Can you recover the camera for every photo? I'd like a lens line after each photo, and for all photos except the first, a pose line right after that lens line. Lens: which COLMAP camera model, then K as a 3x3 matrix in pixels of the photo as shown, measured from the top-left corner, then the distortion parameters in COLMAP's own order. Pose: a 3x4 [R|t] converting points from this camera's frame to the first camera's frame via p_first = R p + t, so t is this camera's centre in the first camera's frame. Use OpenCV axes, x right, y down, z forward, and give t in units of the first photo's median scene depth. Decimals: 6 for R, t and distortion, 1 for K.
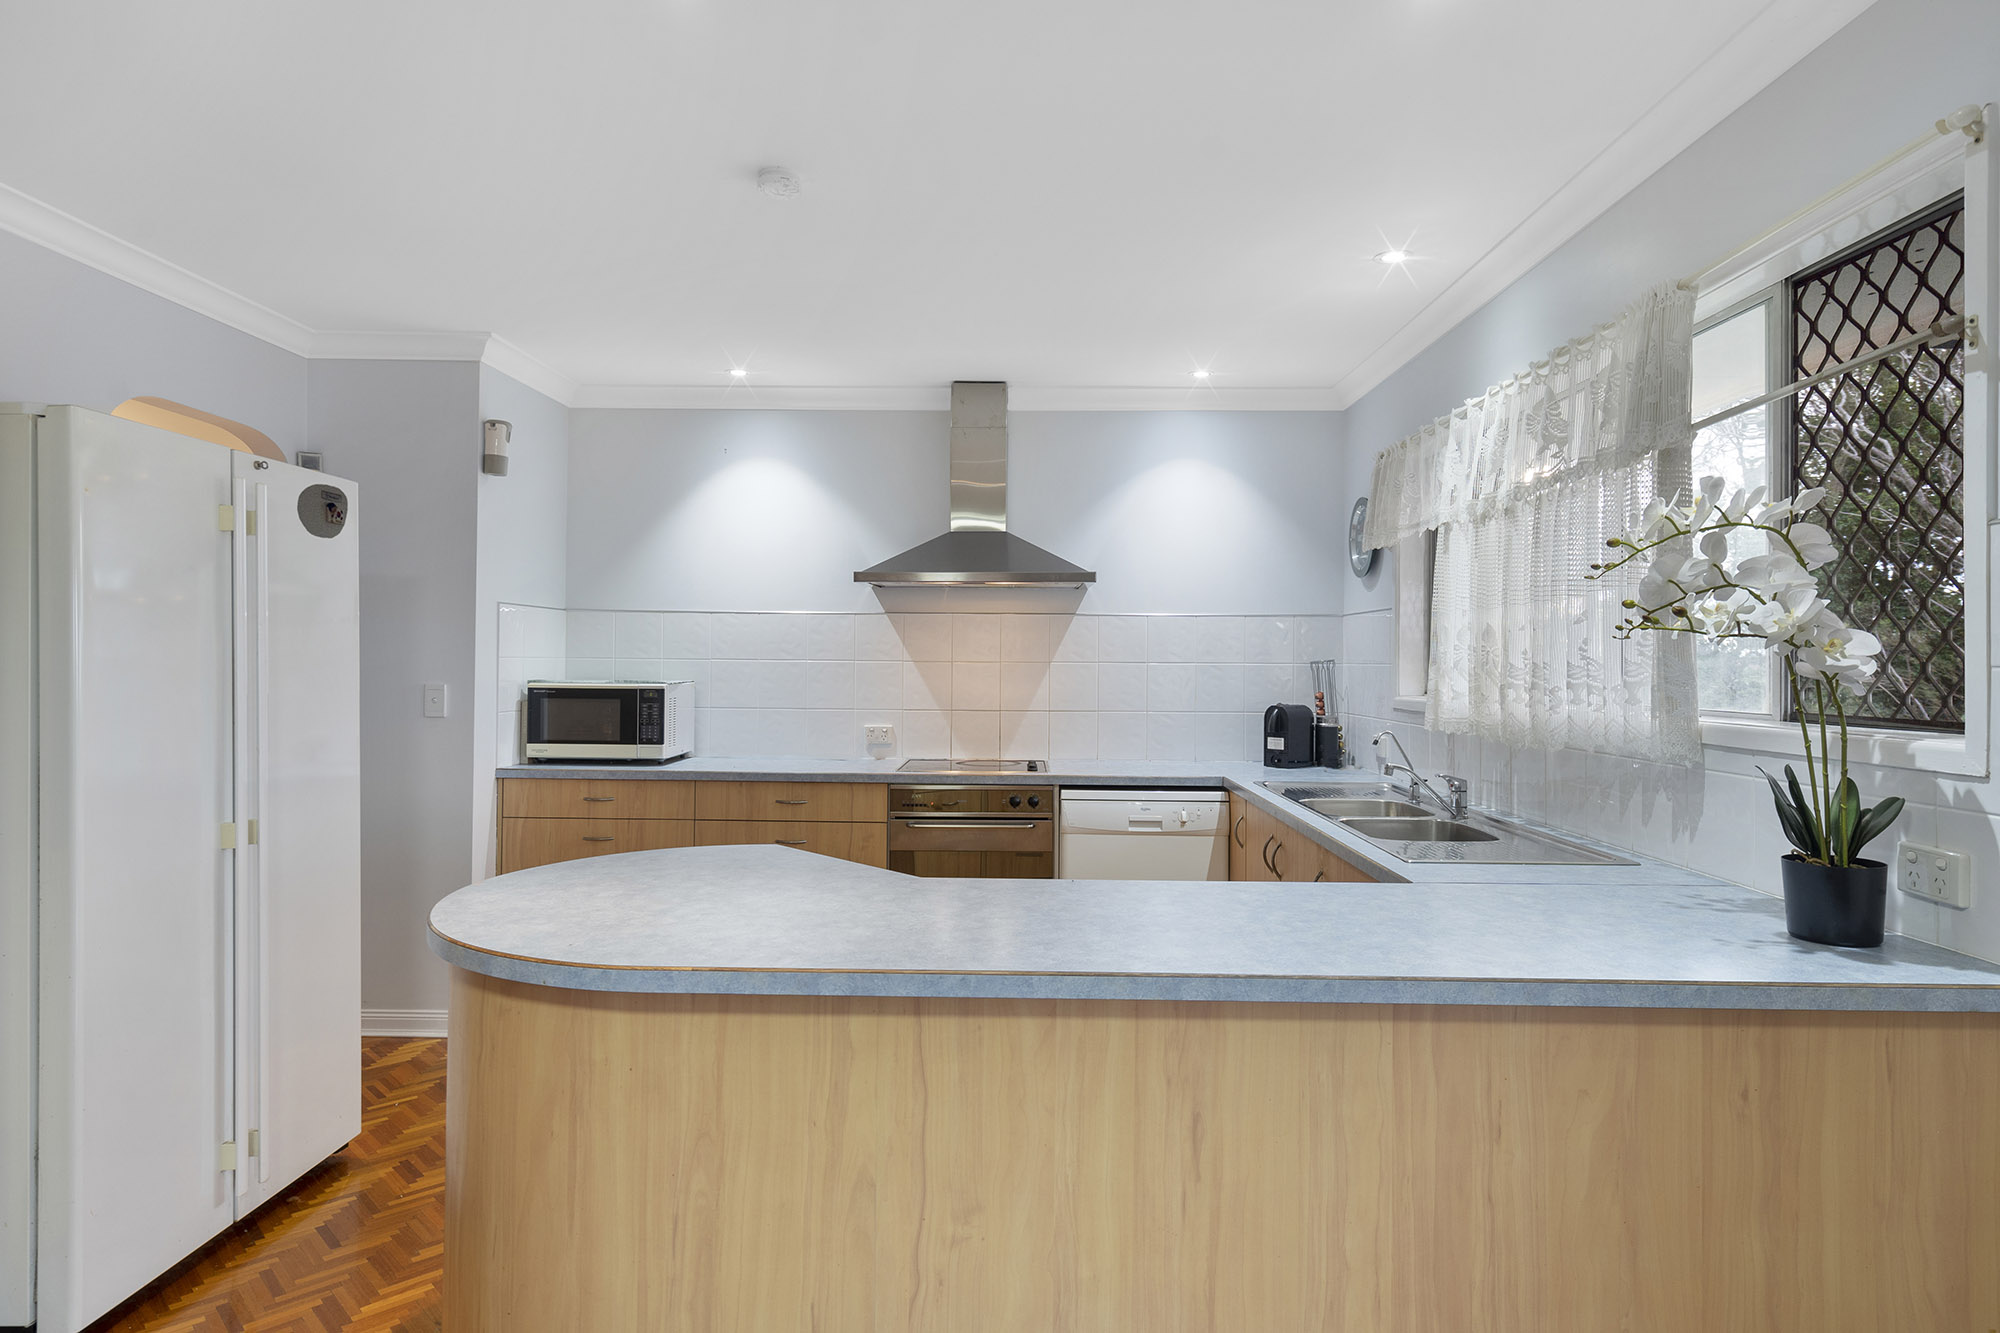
lens RADIAL K [[1119.7, 0, 1007.0], [0, 1119.7, 670.7], [0, 0, 1]] dist [-0.000478, -0.000604]
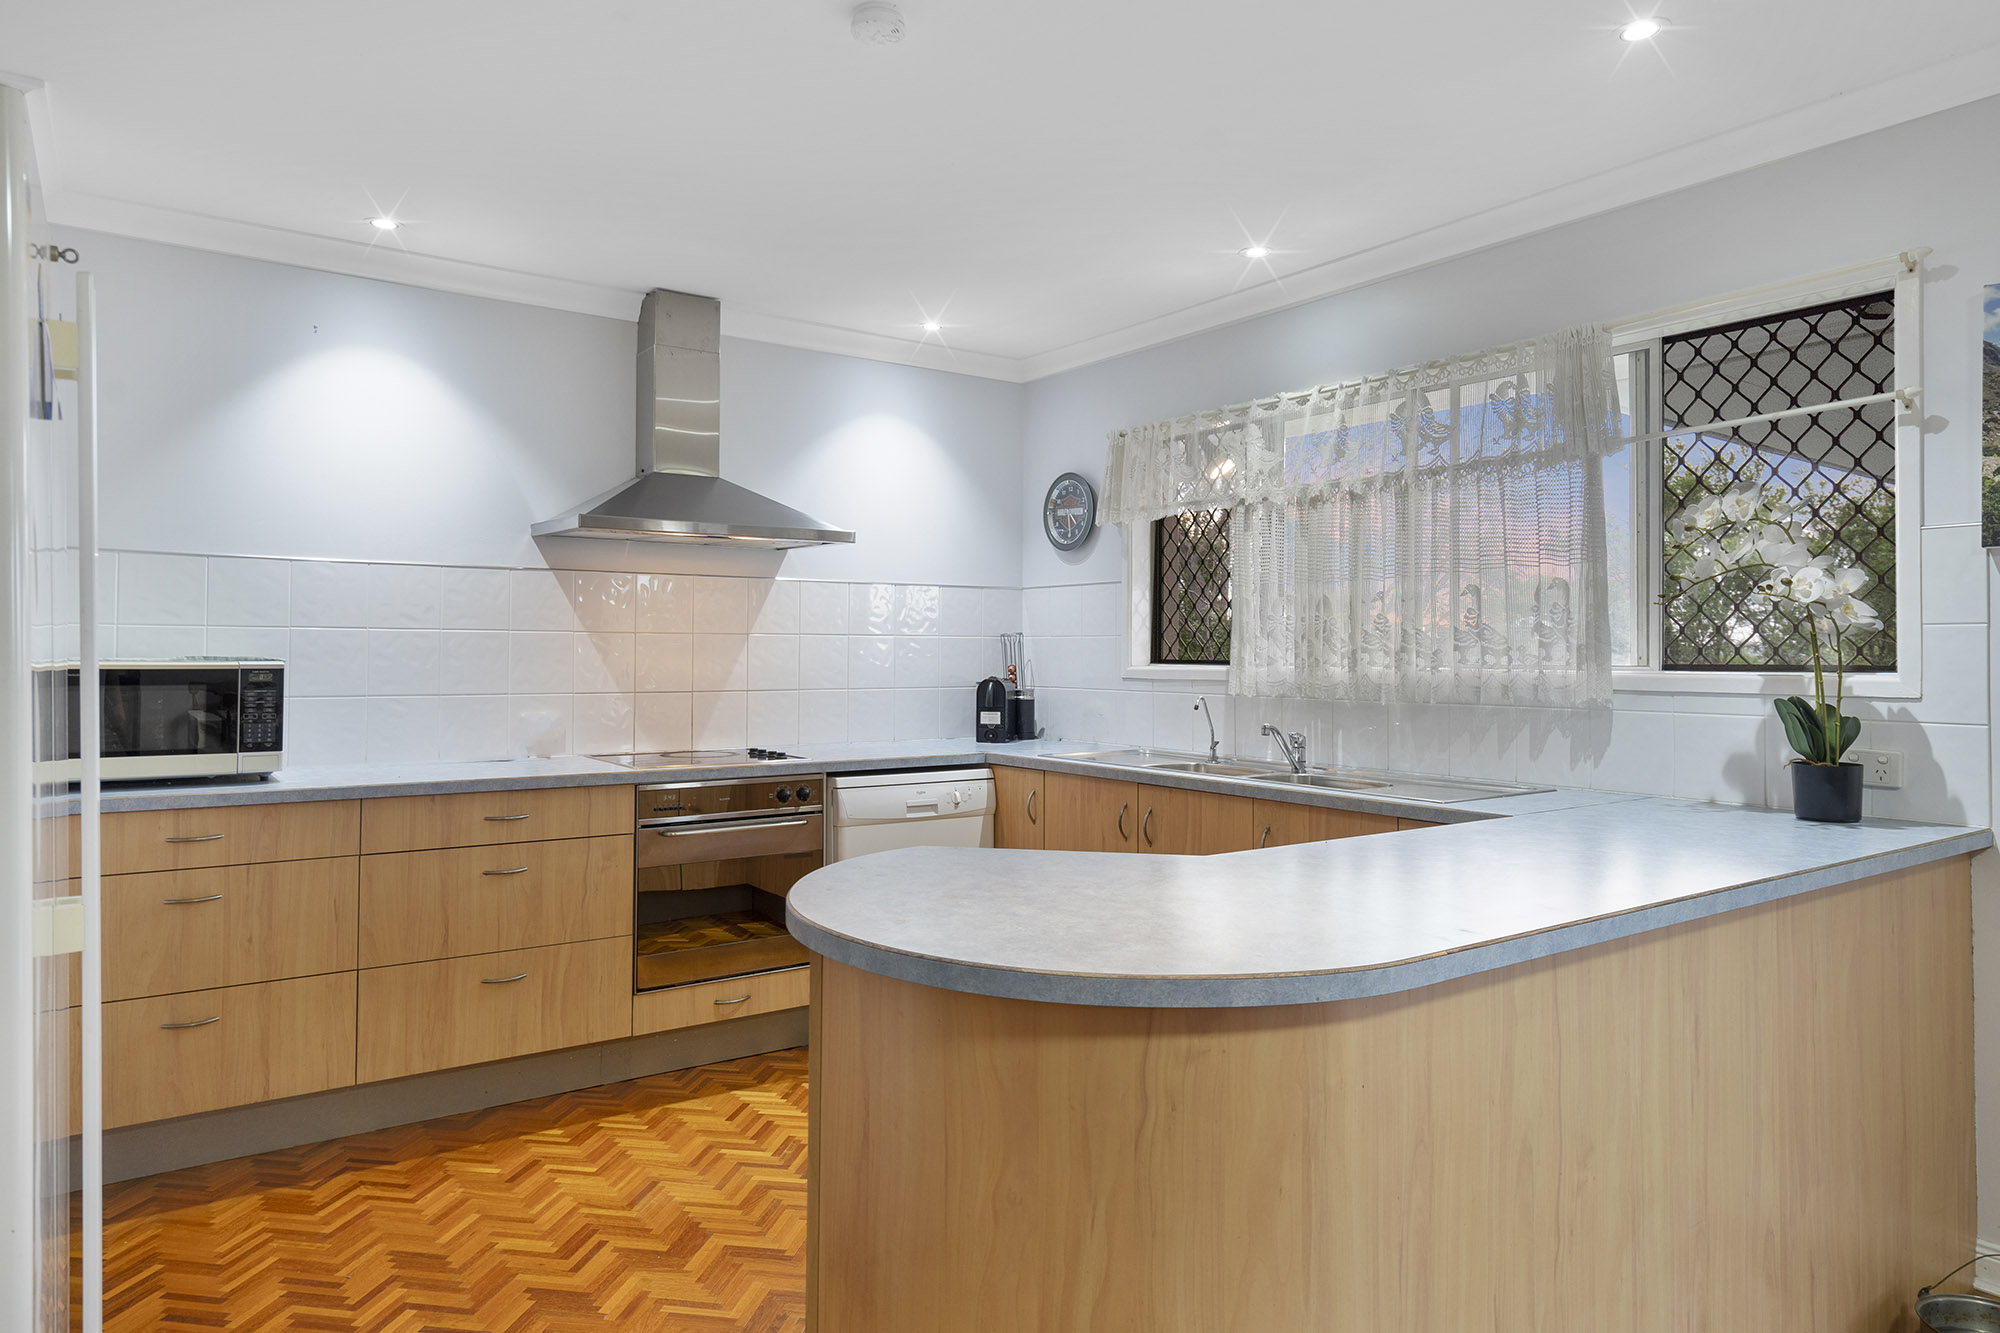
lens RADIAL K [[1213.2, 0, 996.0], [0, 1213.2, 651.9], [0, 0, 1]] dist [0.001264, 0.000433]
pose [[0.808786, -0.003799, 0.588090, -0.404639], [0.006358, 0.999977, -0.002284, 0.010966], [-0.588068, 0.005586, 0.808792, 0.155872]]
